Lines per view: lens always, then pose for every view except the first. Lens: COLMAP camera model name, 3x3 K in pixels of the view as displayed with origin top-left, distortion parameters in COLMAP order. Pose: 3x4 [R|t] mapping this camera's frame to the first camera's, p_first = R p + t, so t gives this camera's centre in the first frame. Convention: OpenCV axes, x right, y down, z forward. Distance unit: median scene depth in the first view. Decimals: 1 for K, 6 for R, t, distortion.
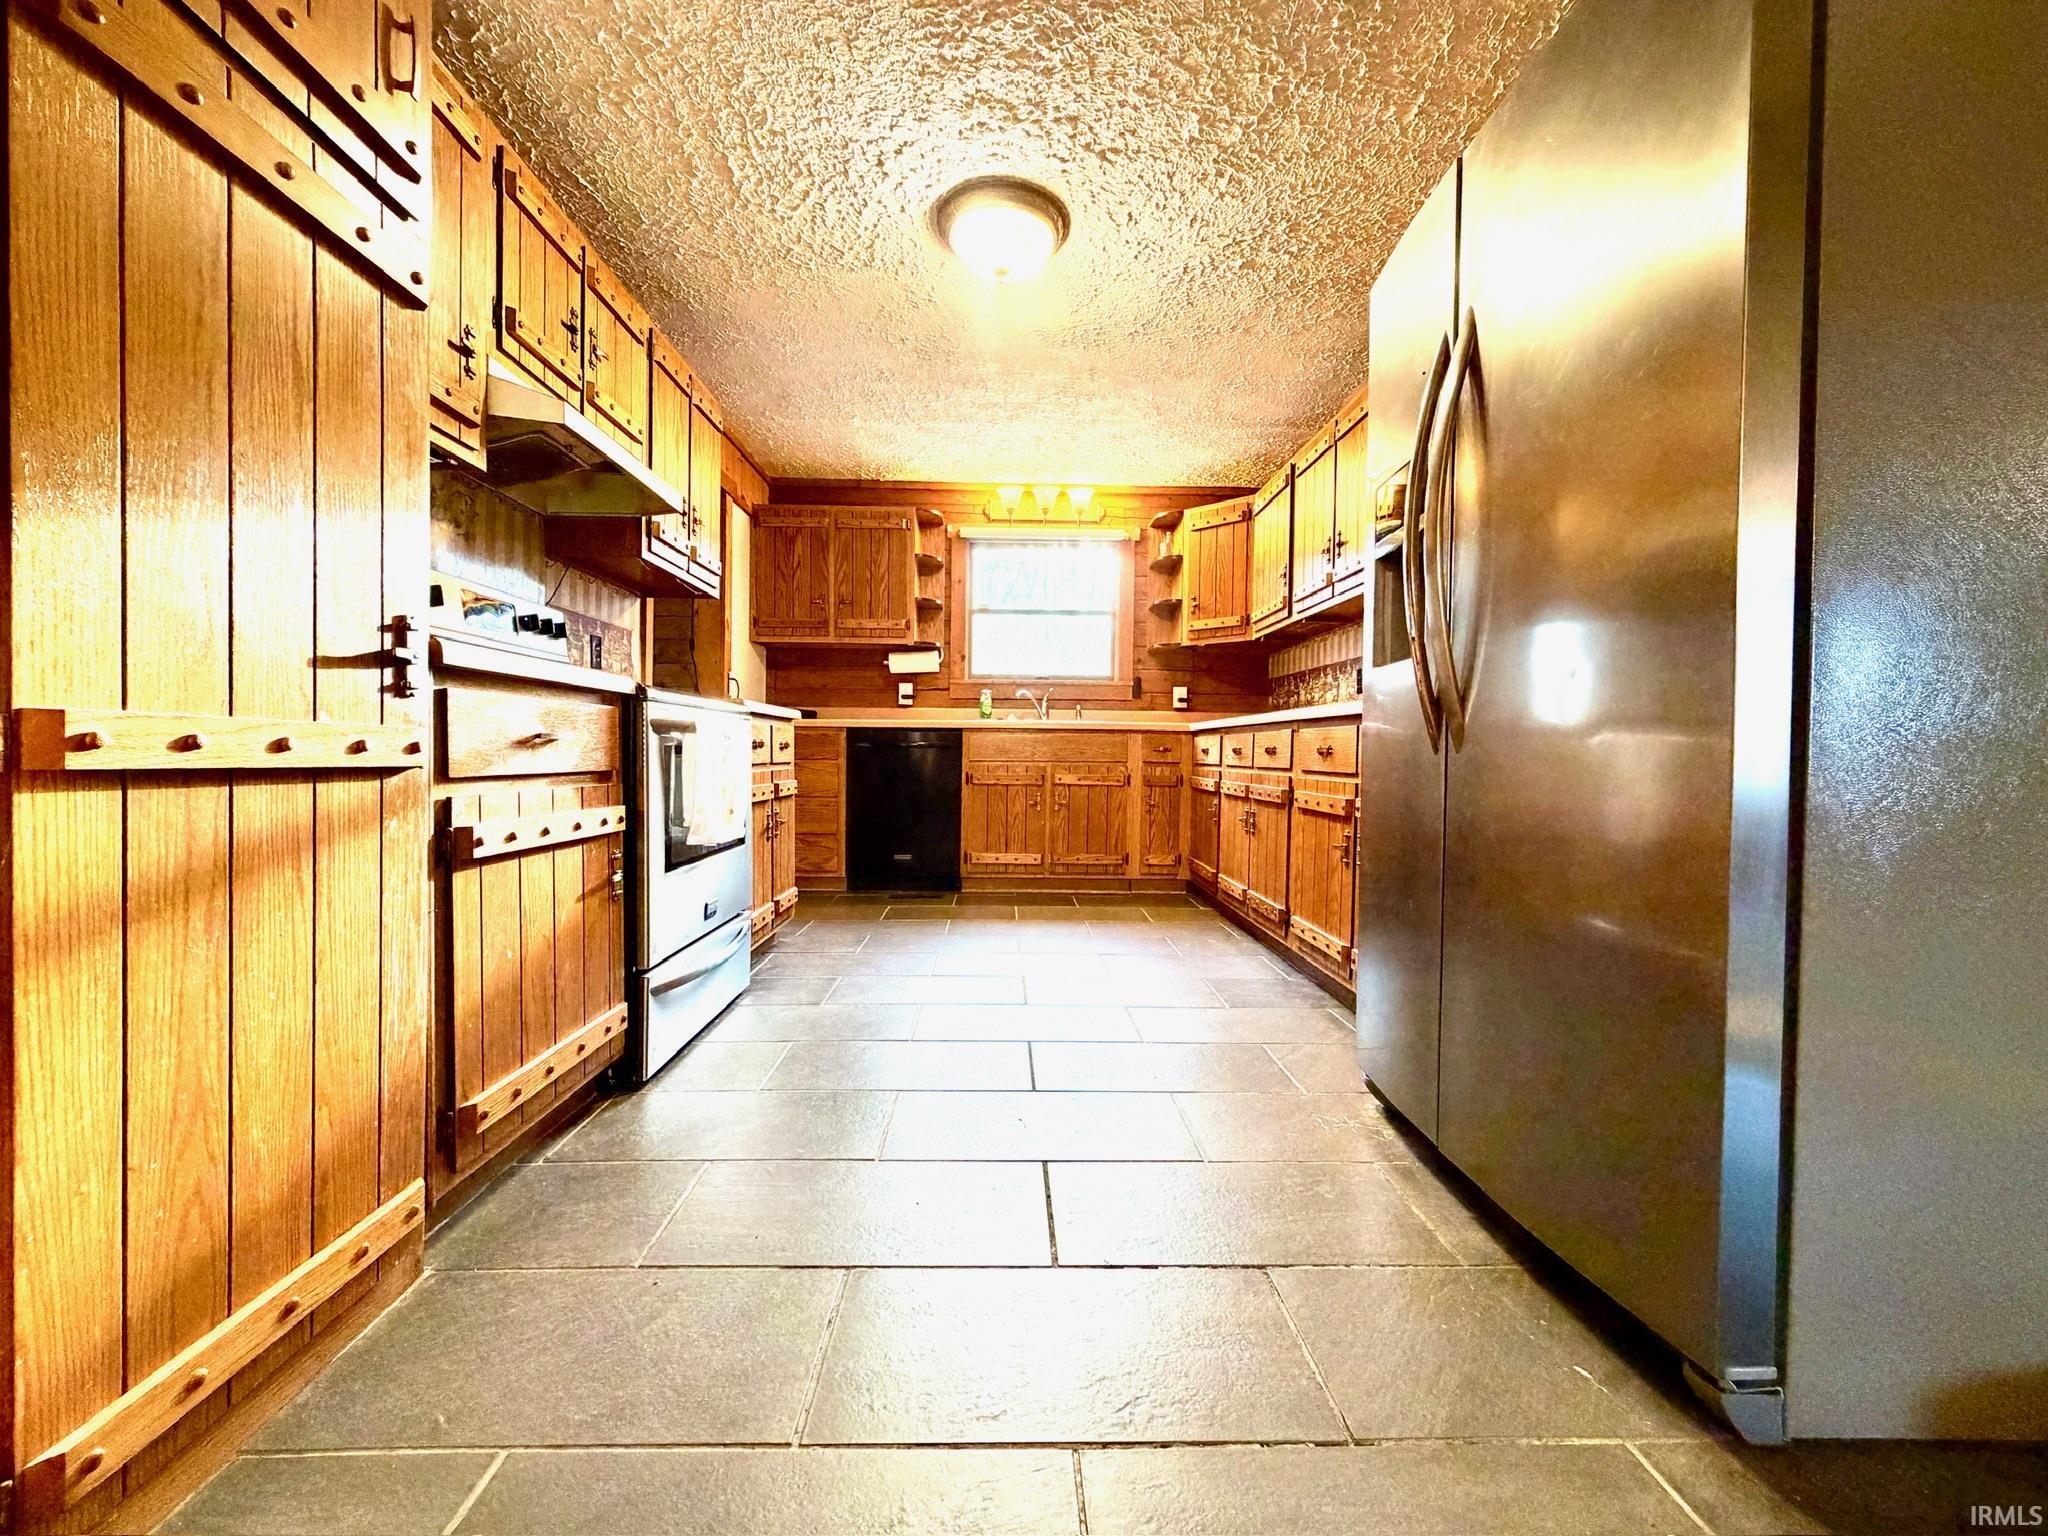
lens RADIAL K [[813.3, 0, 1018.7], [0, 813.3, 766.0], [0, 0, 1]] dist [-0.001097, 0.000241]
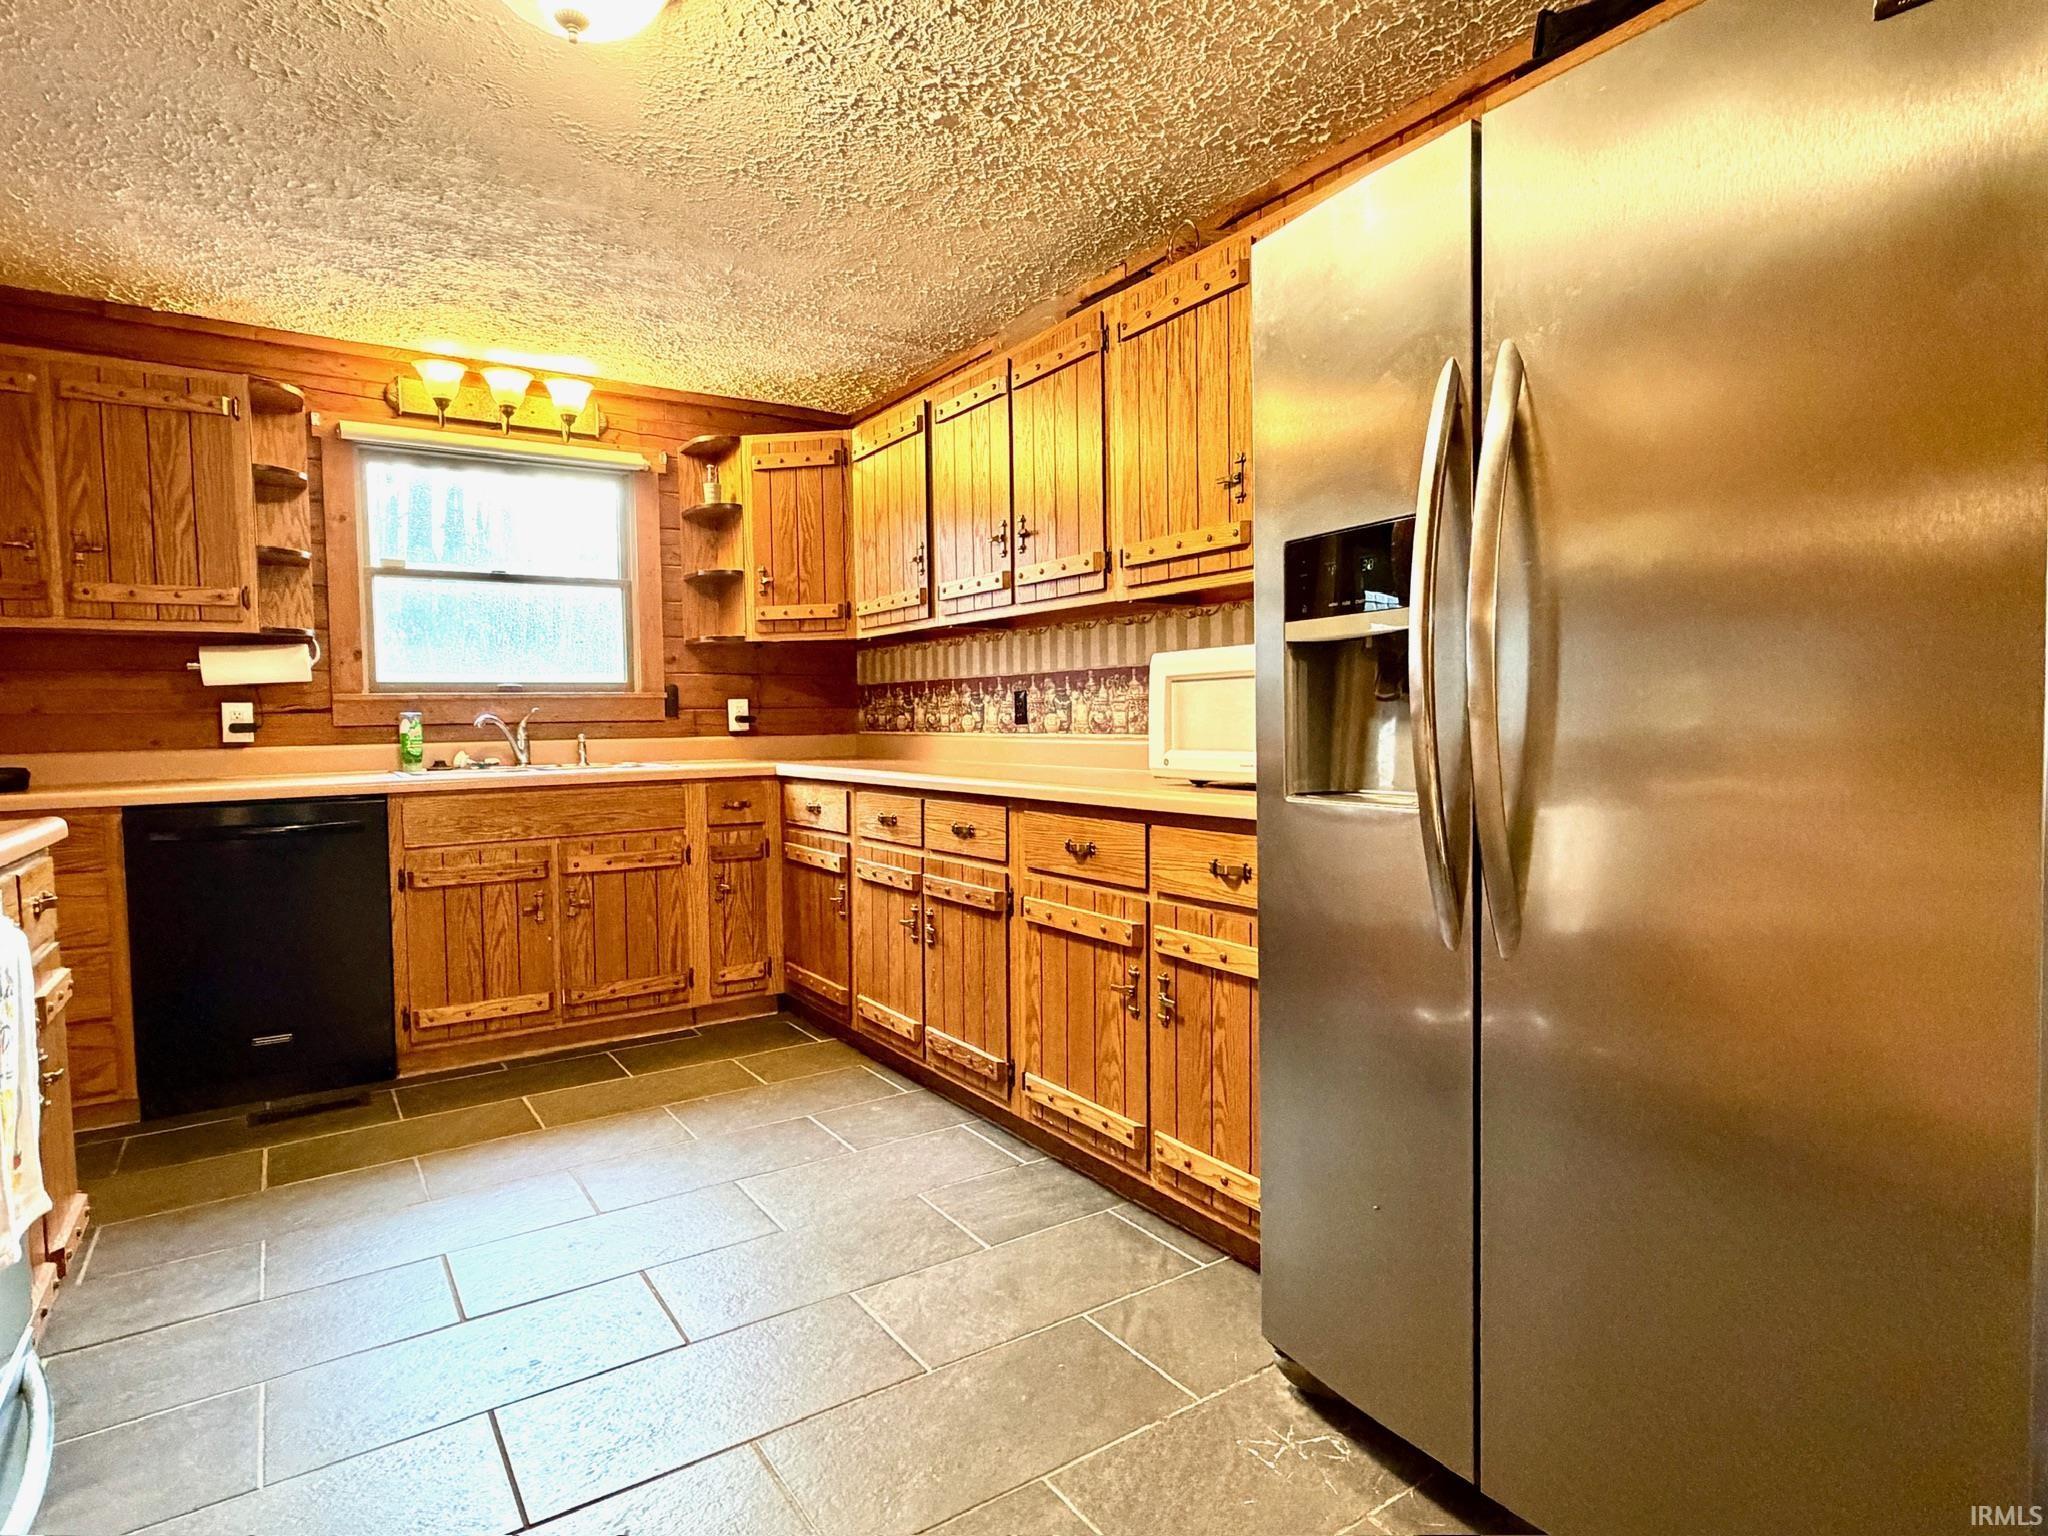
lens RADIAL K [[1103.8, 0, 1024.0], [0, 1103.8, 768.0], [0, 0, 1]] dist [0.001552, 0.000535]
pose [[0.843024, -0.049716, 0.535573, -0.146015], [0.036881, 0.998719, 0.034656, -0.101221], [-0.536609, -0.009463, 0.843778, 0.171766]]
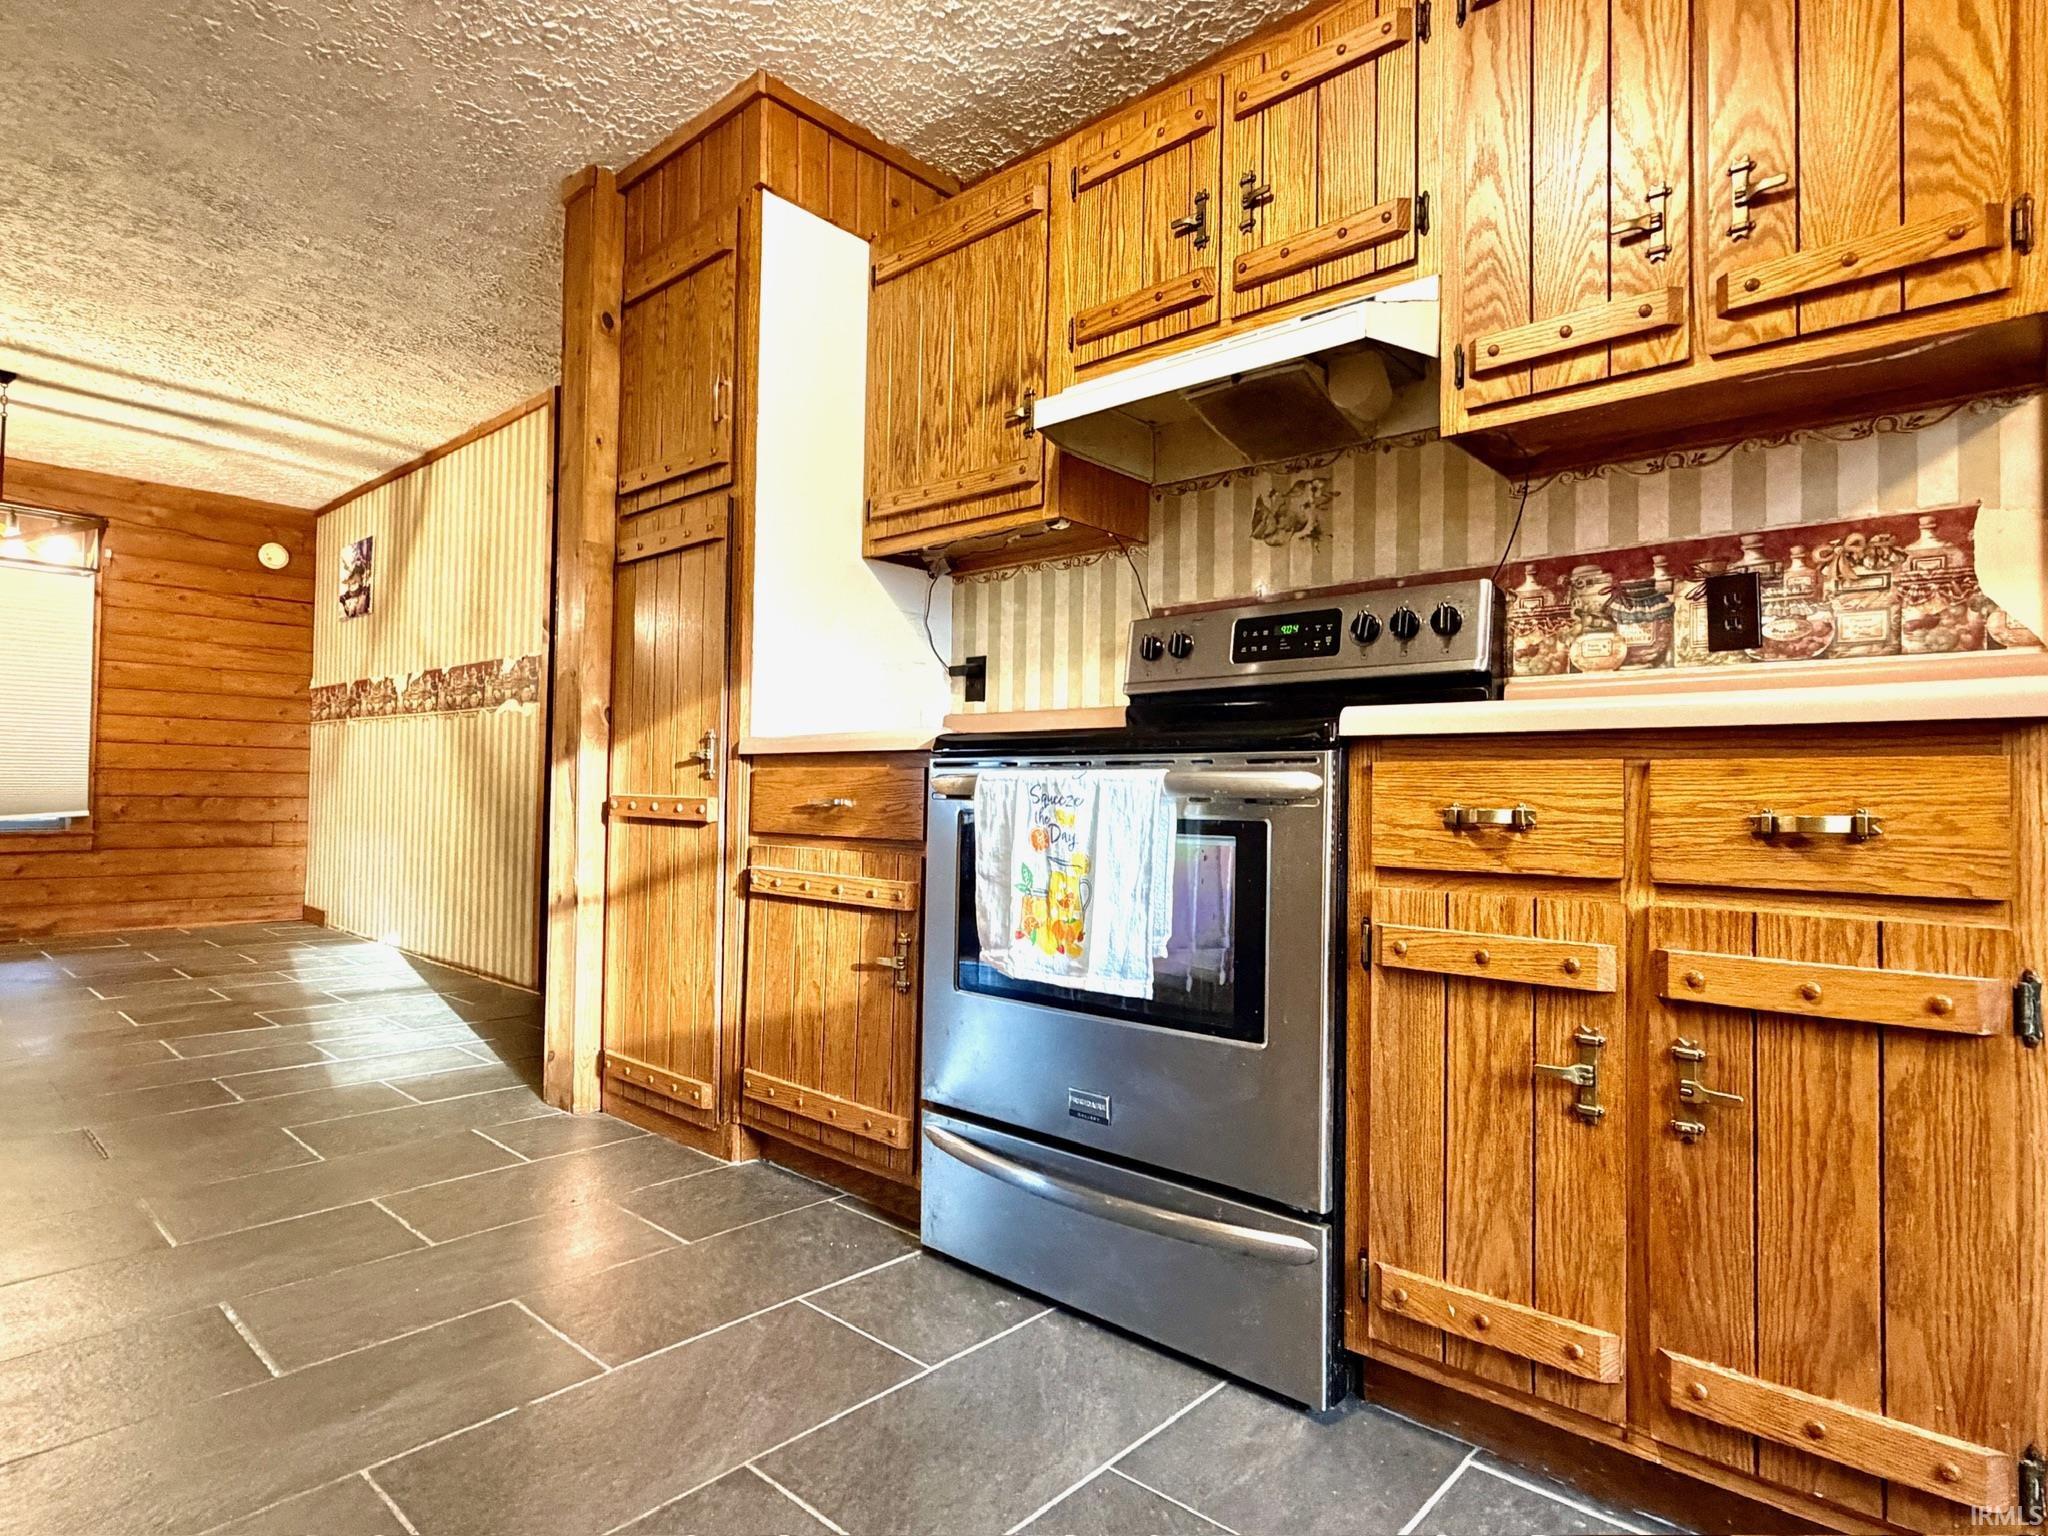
lens RADIAL K [[1103.8, 0, 1024.0], [0, 1103.8, 768.0], [0, 0, 1]] dist [0.001552, 0.000535]
pose [[-0.690179, -0.040552, -0.722502, 0.150838], [-0.035380, 0.999126, -0.022281, -0.028357], [0.722773, 0.010184, -0.691010, 1.055818]]
